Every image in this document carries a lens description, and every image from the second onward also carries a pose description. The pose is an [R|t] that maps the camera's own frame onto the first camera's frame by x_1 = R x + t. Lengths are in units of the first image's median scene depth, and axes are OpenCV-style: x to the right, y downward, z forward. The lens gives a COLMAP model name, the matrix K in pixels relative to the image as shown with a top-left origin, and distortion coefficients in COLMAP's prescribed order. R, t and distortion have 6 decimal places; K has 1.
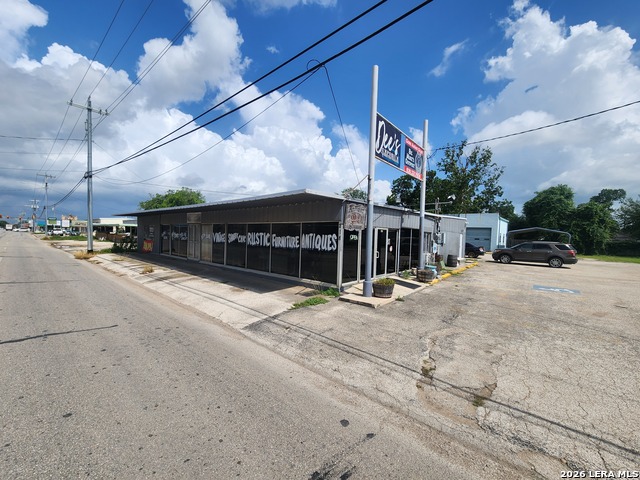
lens RADIAL K [[258.6, 0, 321.5], [0, 258.6, 240.9], [0, 0, 1]] dist [-0.001844, -0.000375]
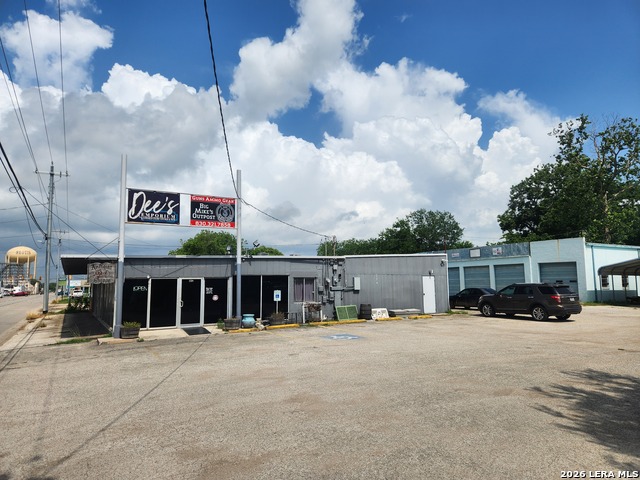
lens RADIAL K [[434.8, 0, 319.7], [0, 434.8, 237.3], [0, 0, 1]] dist [0.027831, -0.010002]
pose [[0.927430, -0.084877, -0.364238, 2.179177], [0.033143, 0.988728, -0.146011, 0.101285], [0.372525, 0.123343, 0.919789, -0.704782]]
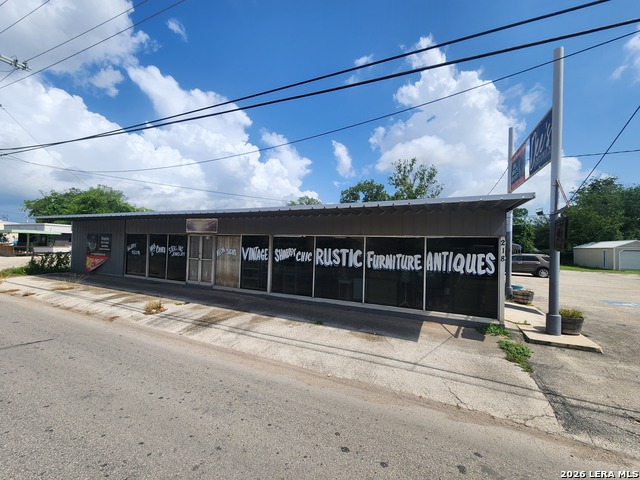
lens RADIAL K [[258.6, 0, 317.6], [0, 258.6, 242.6], [0, 0, 1]] dist [-0.001844, -0.000375]
pose [[0.964965, 0.004016, 0.262349, -0.403758], [0.003351, 0.999613, -0.027628, -0.024073], [-0.262358, 0.027539, 0.964577, 0.242551]]
